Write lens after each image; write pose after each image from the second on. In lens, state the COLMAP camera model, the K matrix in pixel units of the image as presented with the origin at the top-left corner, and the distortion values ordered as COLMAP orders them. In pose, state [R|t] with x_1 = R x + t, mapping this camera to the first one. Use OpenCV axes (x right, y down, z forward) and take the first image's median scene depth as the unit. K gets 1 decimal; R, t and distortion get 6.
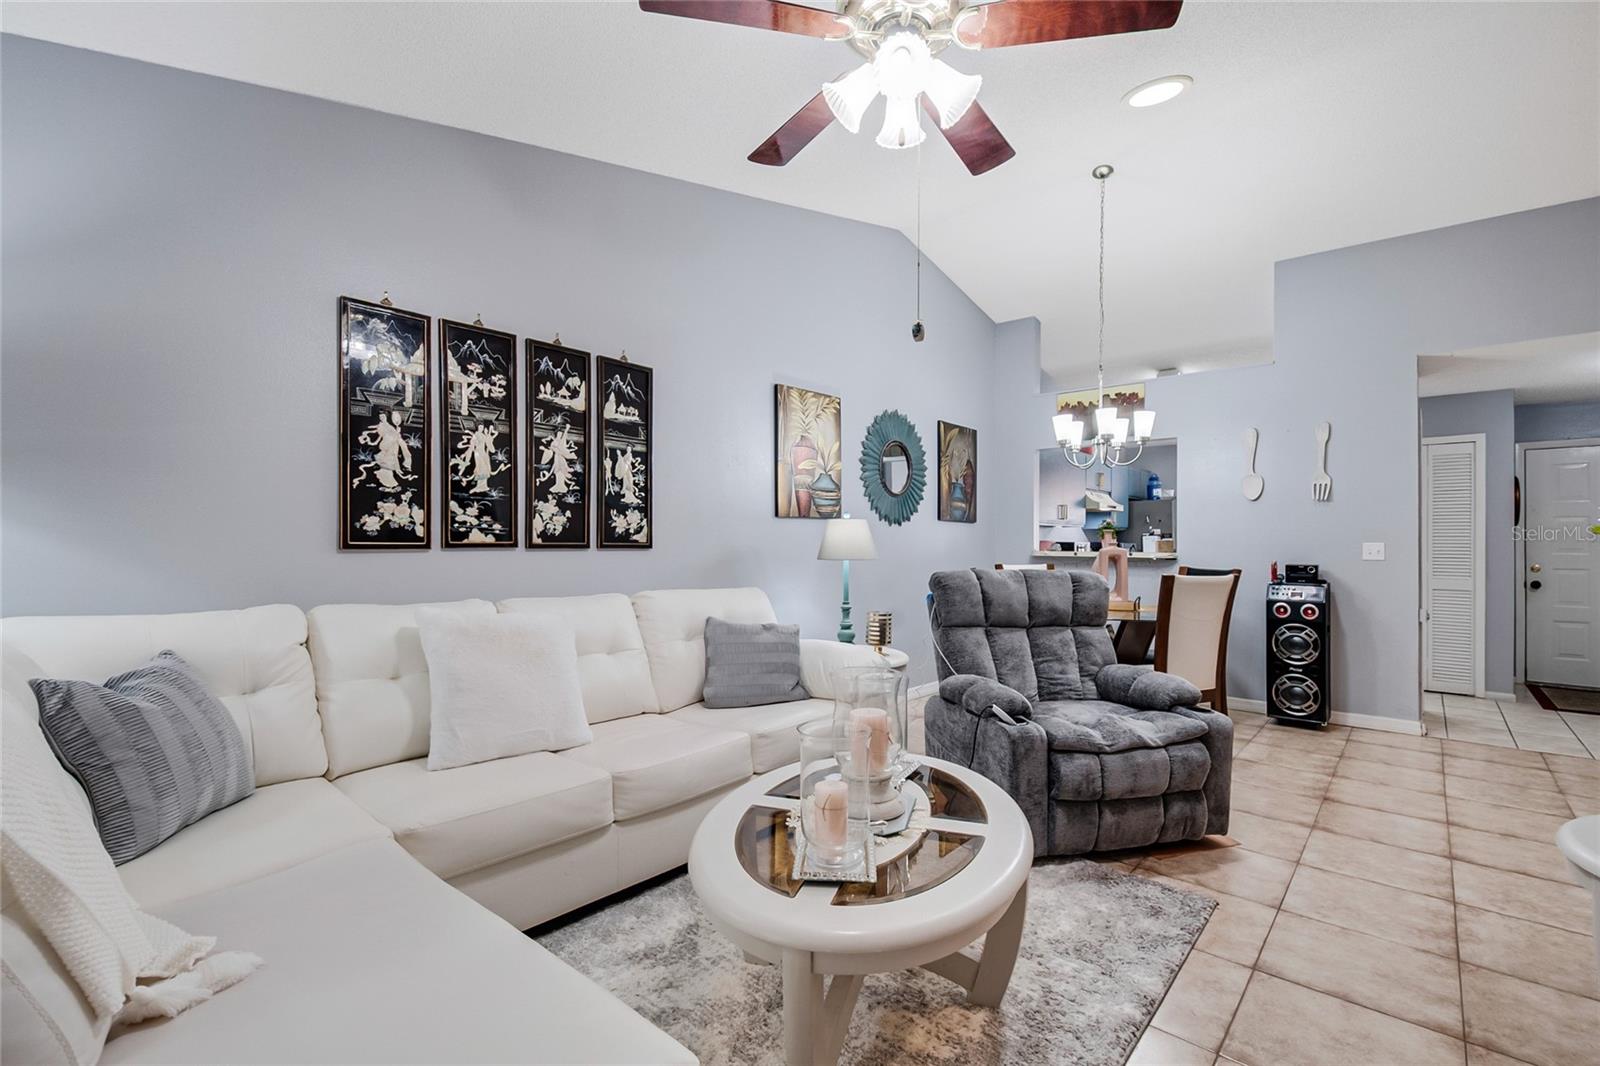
lens RADIAL K [[704.6, 0, 785.2], [0, 704.6, 539.7], [0, 0, 1]] dist [0.009419, -0.014371]
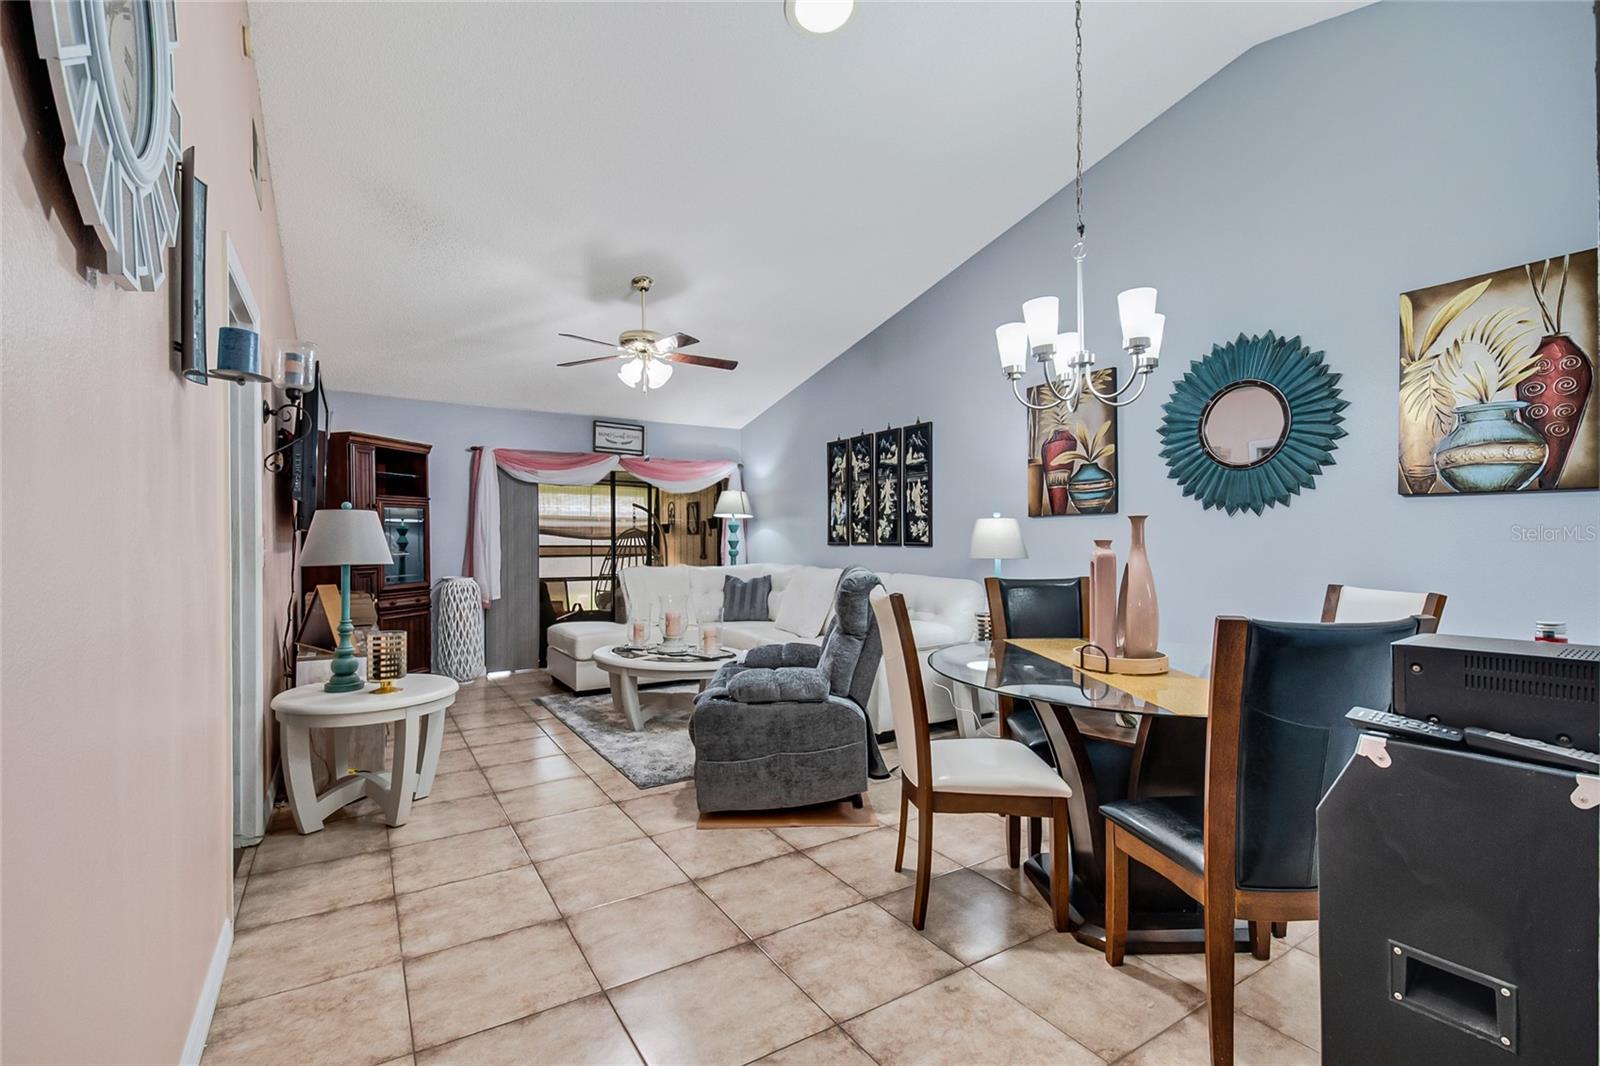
lens RADIAL K [[704.6, 0, 812.3], [0, 704.6, 545.0], [0, 0, 1]] dist [0.009419, -0.014371]
pose [[-0.257532, -0.000453, -0.966270, 1.410868], [0.001720, 0.999998, -0.000927, 0.012178], [0.966268, -0.001901, -0.257531, 1.257629]]
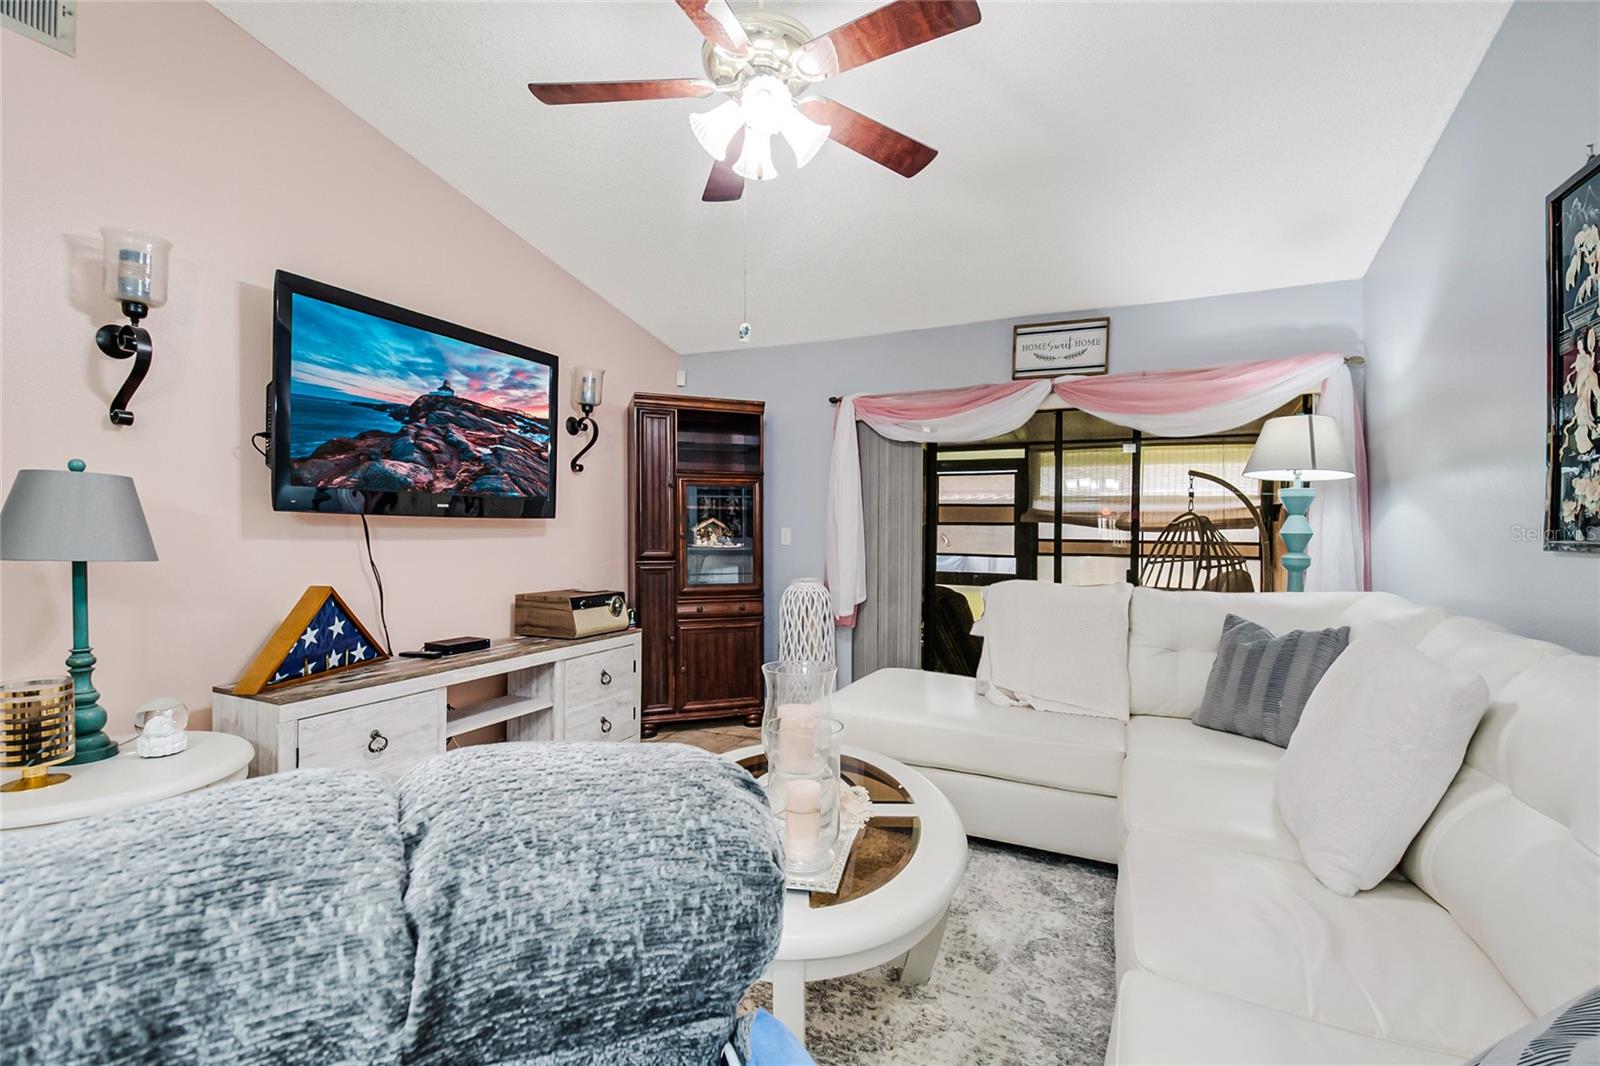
lens RADIAL K [[704.6, 0, 794.7], [0, 704.6, 540.7], [0, 0, 1]] dist [0.009419, -0.014371]
pose [[-0.955807, -0.011278, -0.293777, 0.247530], [-0.014224, 0.999868, 0.007893, 0.007777], [0.293649, 0.011723, -0.955841, 1.154965]]
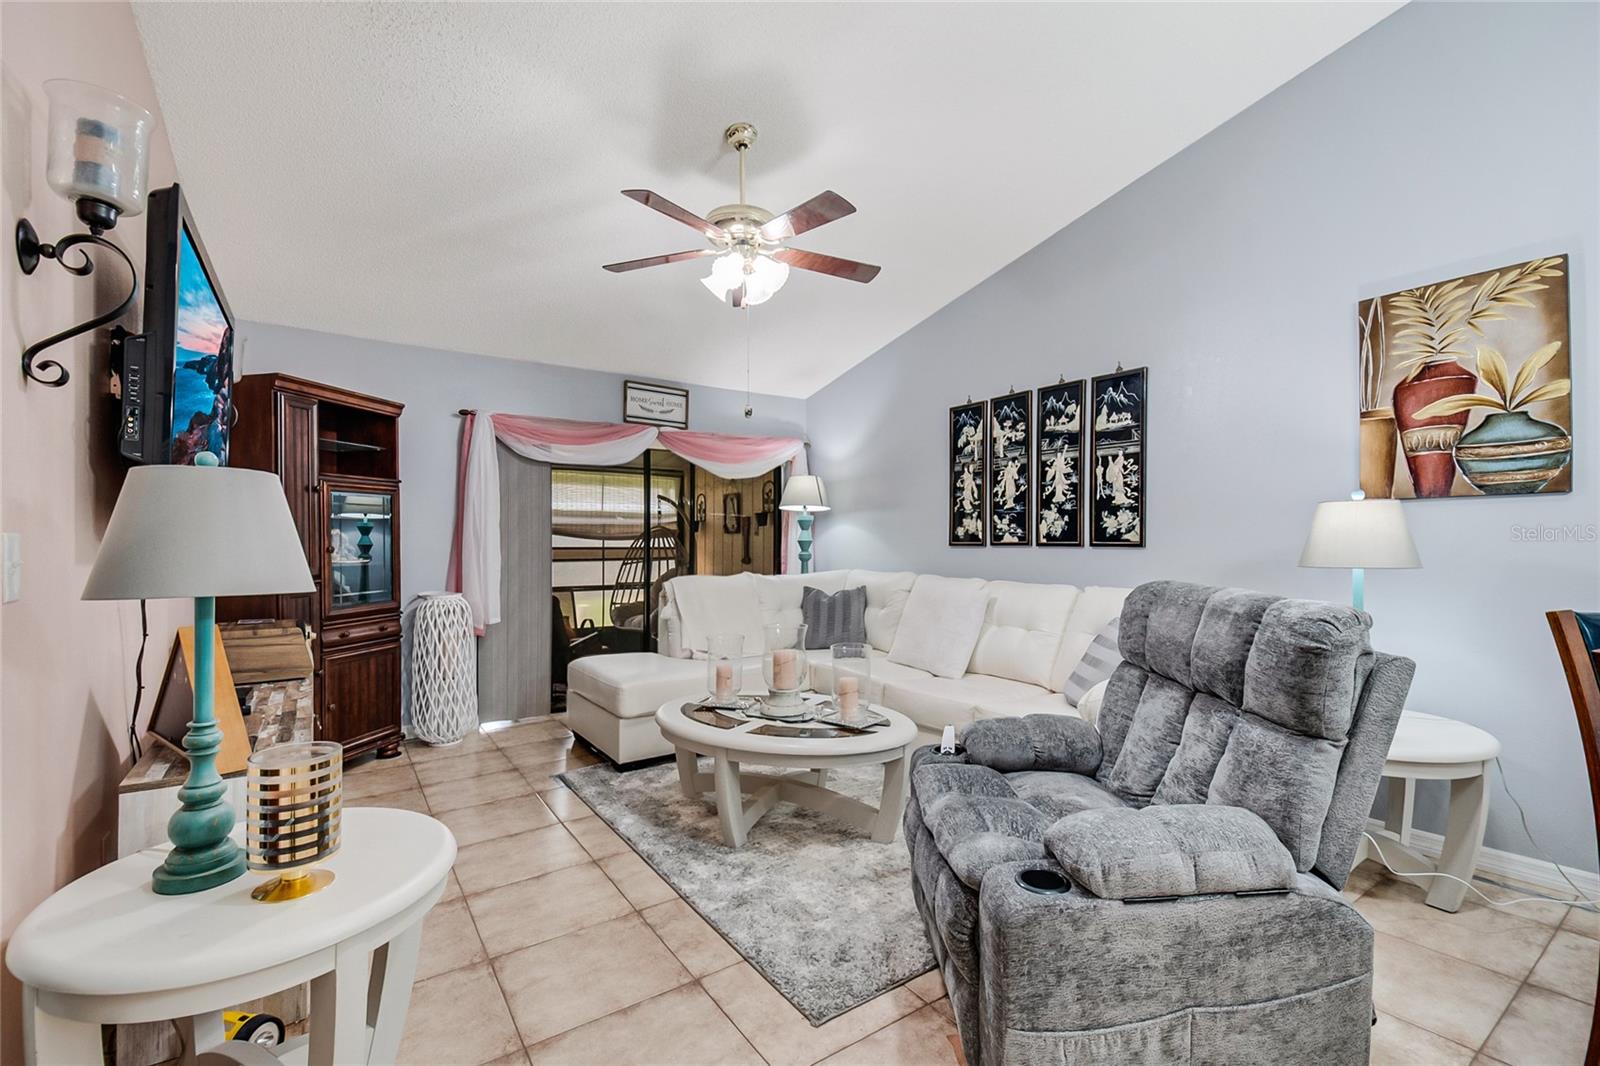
lens RADIAL K [[704.6, 0, 820.1], [0, 704.6, 533.4], [0, 0, 1]] dist [0.009419, -0.014371]
pose [[-0.219133, -0.015787, -0.975567, 0.978518], [0.004088, 0.999845, -0.017099, 0.008454], [0.975686, -0.007735, -0.219035, 0.850634]]
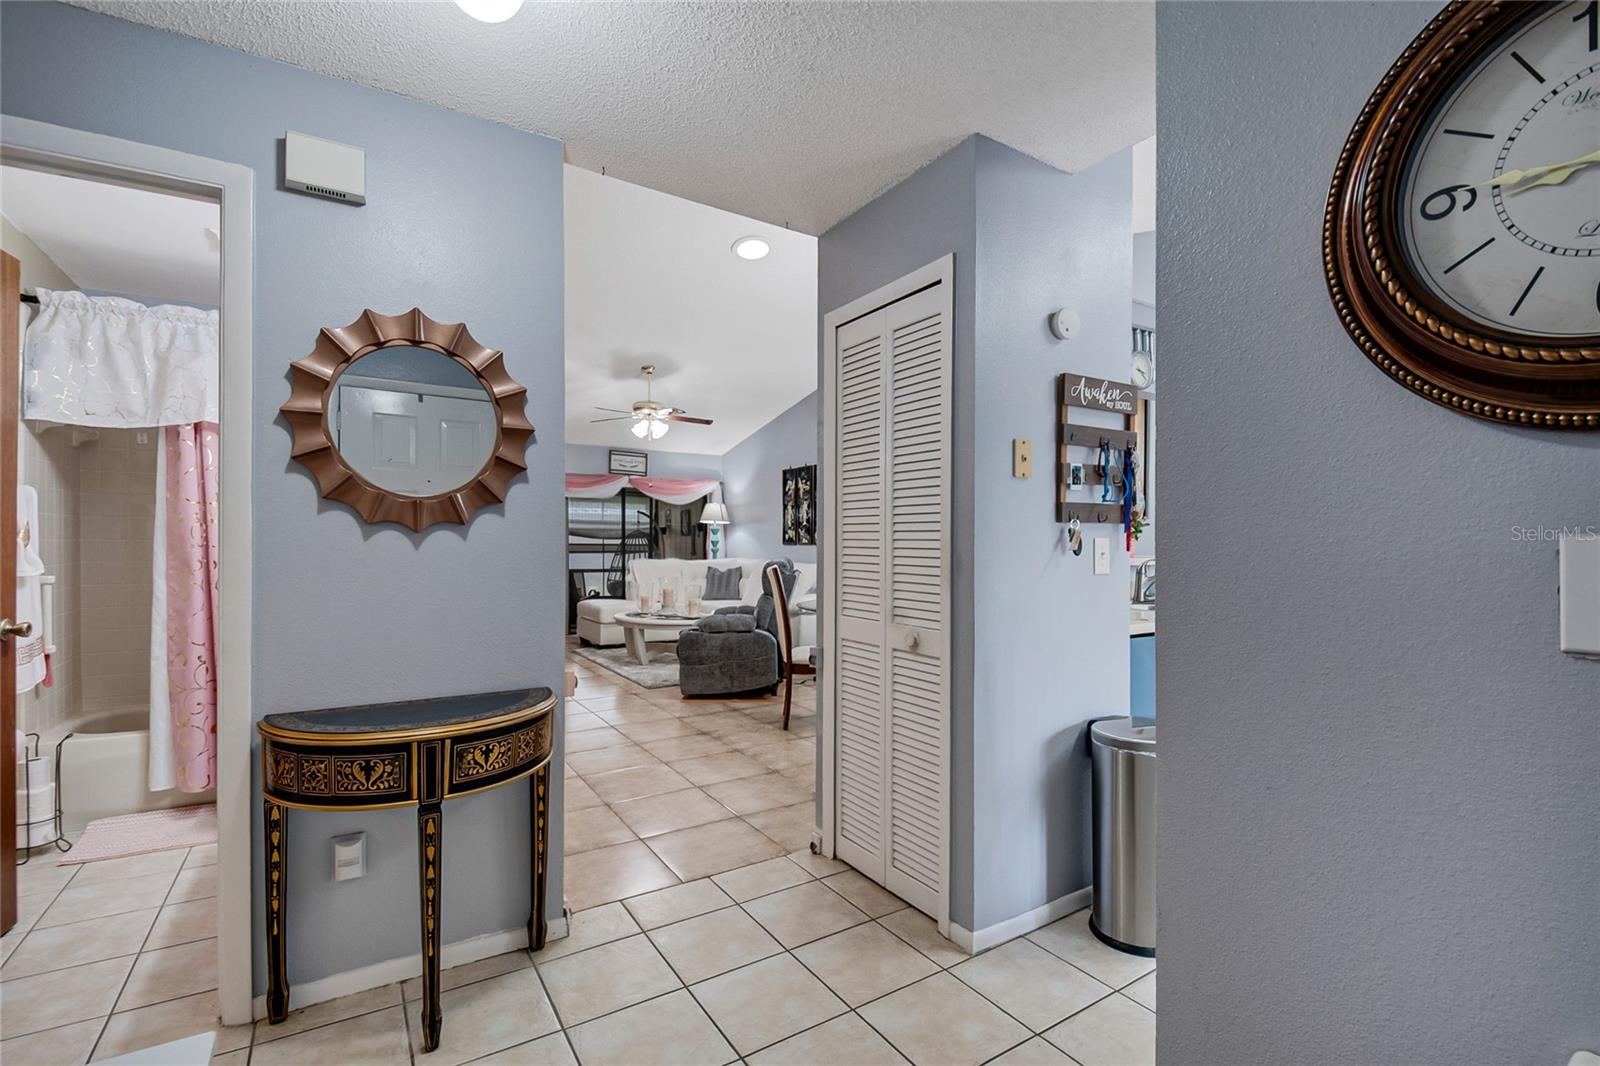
lens RADIAL K [[704.6, 0, 812.7], [0, 704.6, 545.9], [0, 0, 1]] dist [0.009419, -0.014371]
pose [[-0.252707, -0.000282, -0.967543, 2.069441], [-0.004826, 0.999988, 0.000969, 0.012404], [0.967531, 0.004914, -0.252705, 1.584238]]
